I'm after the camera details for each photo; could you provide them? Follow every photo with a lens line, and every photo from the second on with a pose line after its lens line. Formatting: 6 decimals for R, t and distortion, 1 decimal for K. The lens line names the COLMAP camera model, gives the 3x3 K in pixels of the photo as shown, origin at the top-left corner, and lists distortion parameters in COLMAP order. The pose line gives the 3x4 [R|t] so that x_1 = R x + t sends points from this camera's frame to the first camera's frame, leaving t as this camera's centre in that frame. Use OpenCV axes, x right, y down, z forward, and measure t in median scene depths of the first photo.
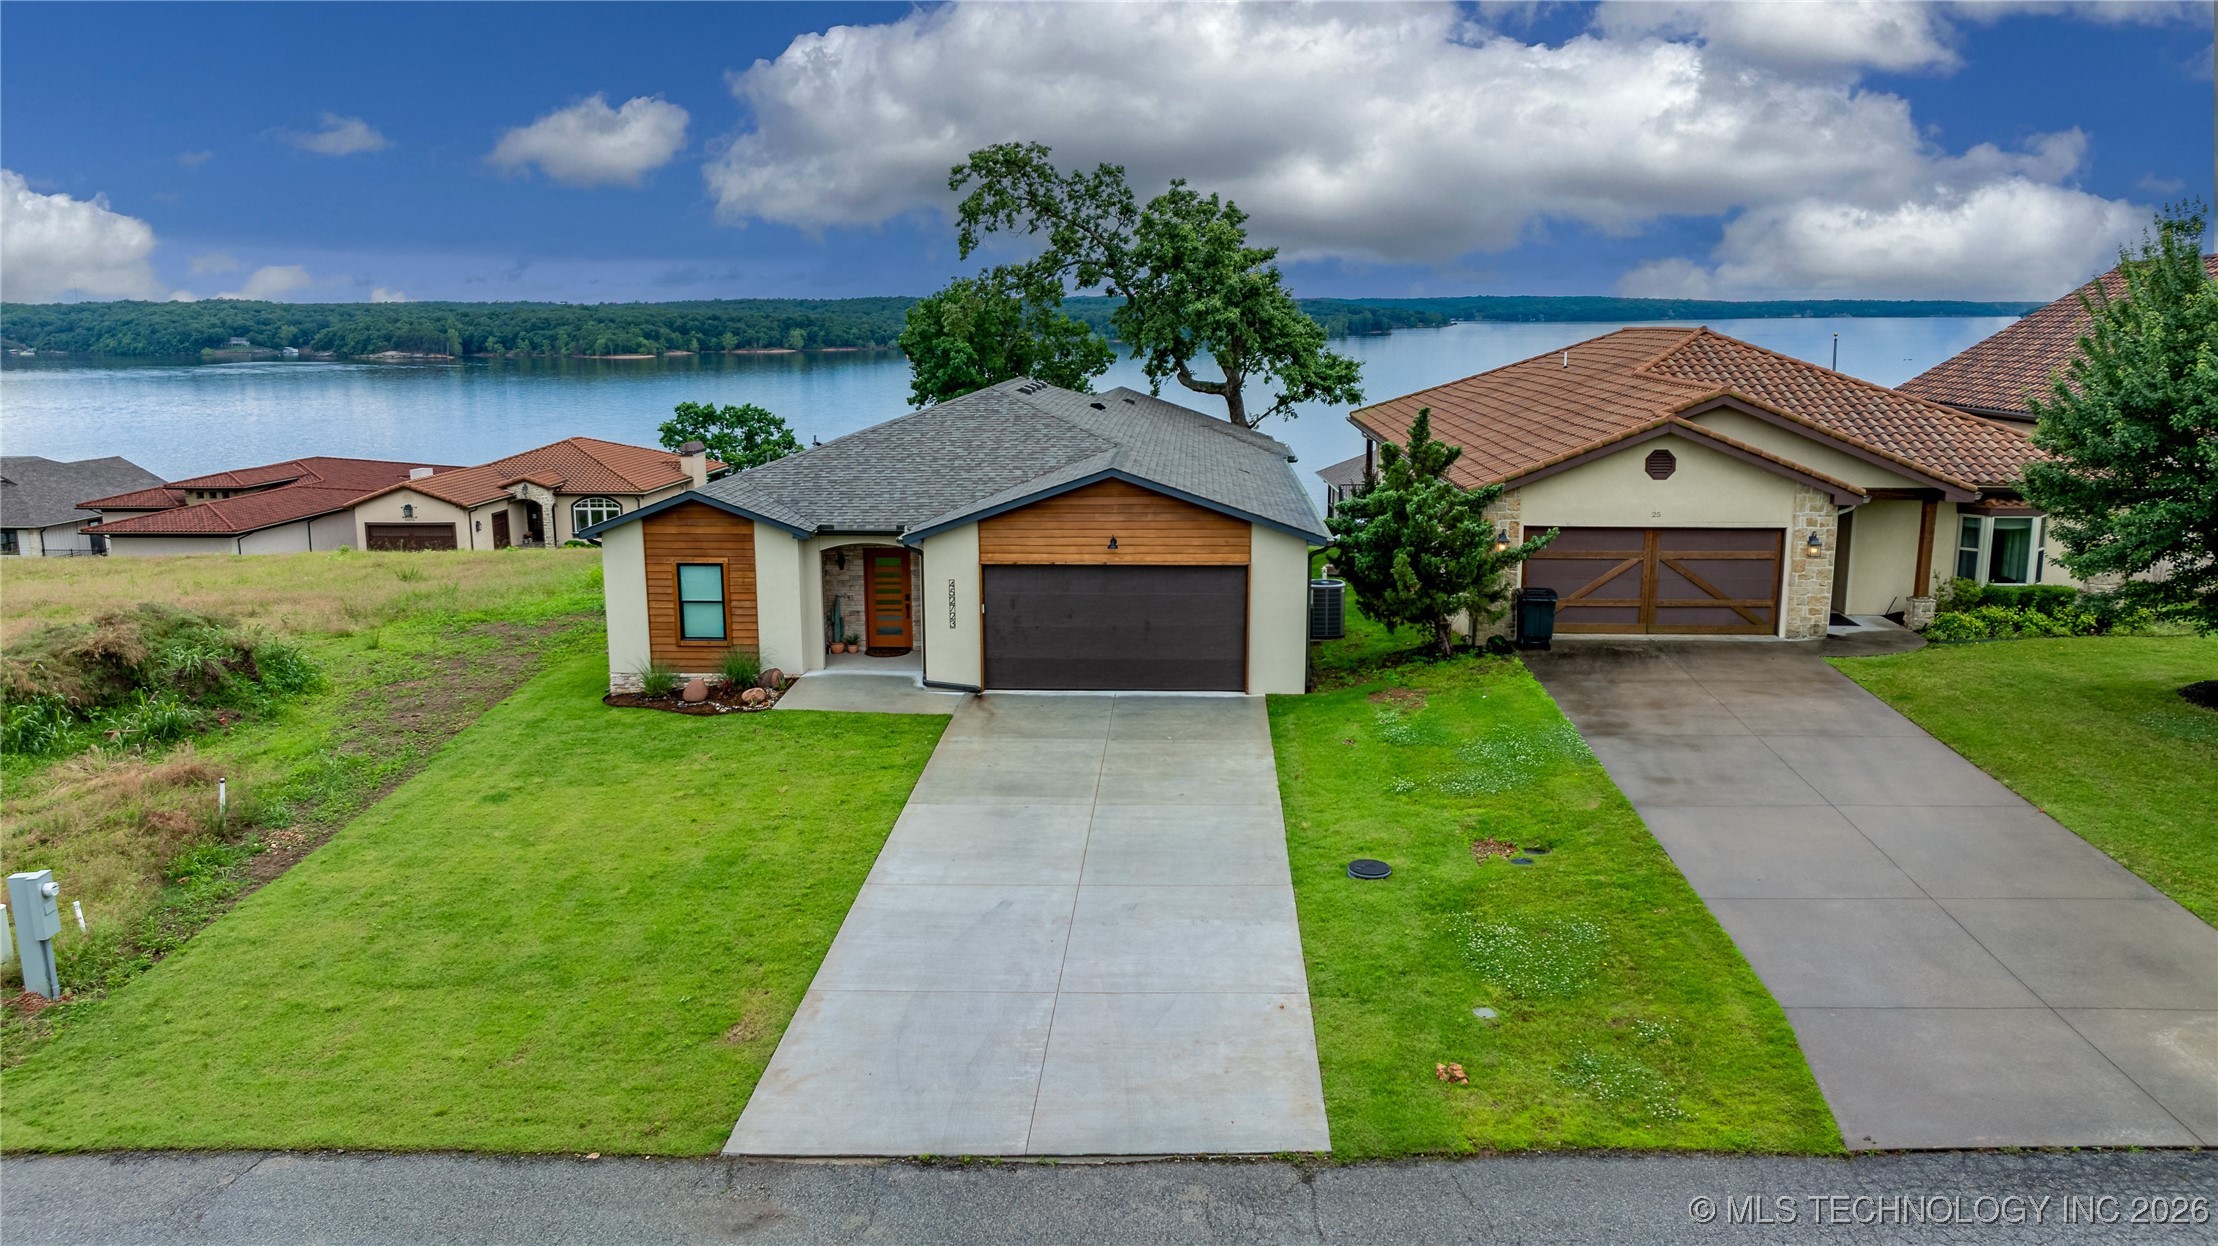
lens RADIAL K [[1533.7, 0, 1029.3], [0, 1533.7, 618.0], [0, 0, 1]] dist [-0.005127, -0.000647]
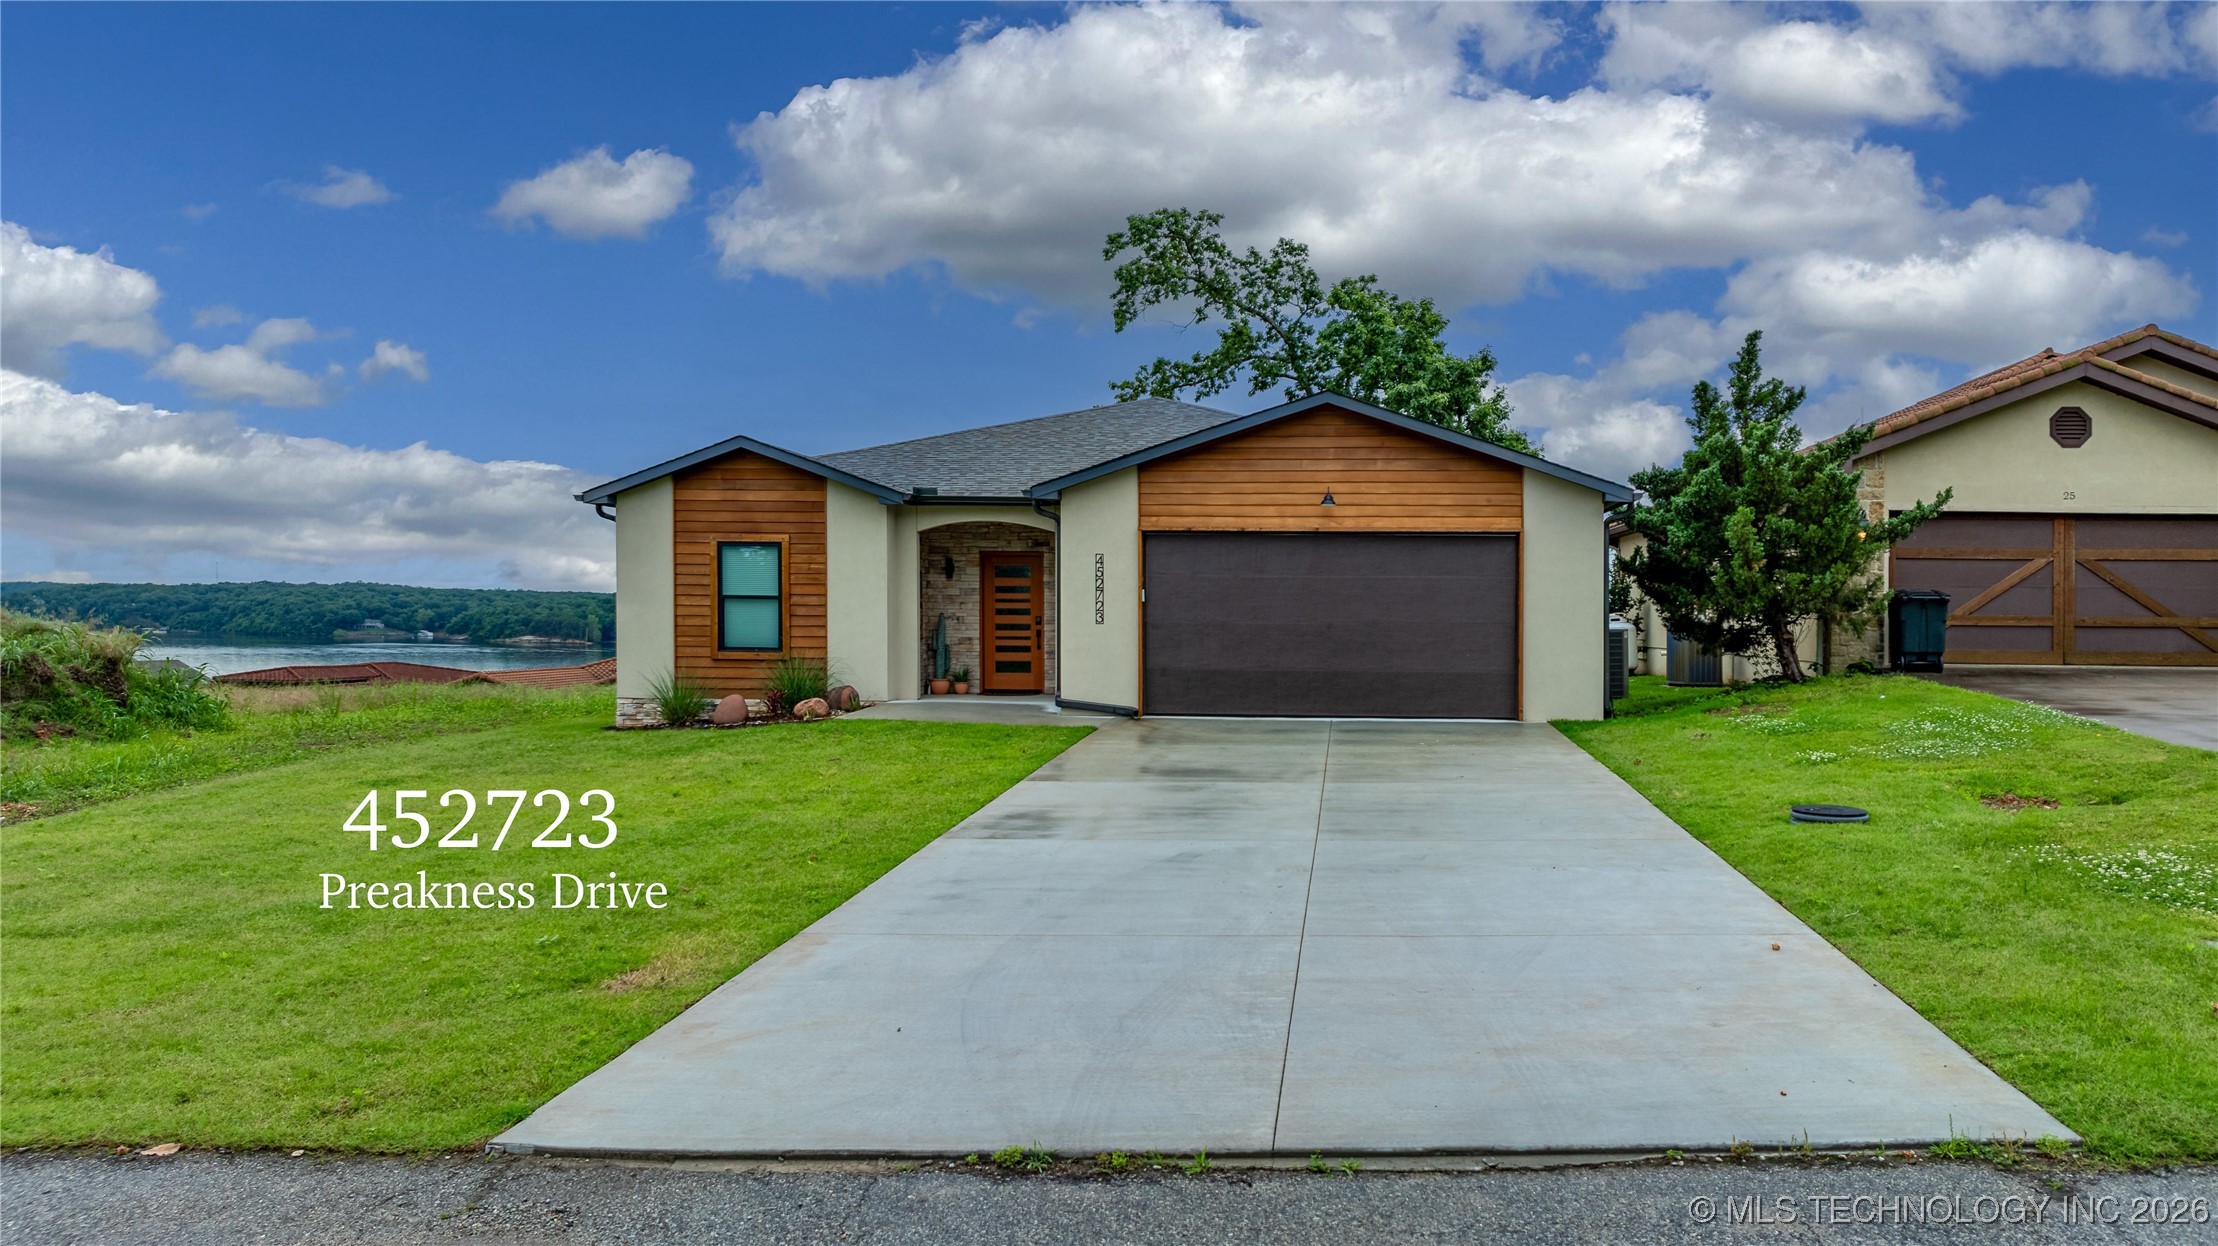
lens RADIAL K [[1600.6, 0, 1188.3], [0, 1600.6, 653.1], [0, 0, 1]] dist [-0.007962, -0.002004]
pose [[0.999862, 0.015695, 0.005524, -0.013134], [-0.014616, 0.987139, -0.159193, 0.138203], [-0.007952, 0.159090, 0.987232, 0.277954]]
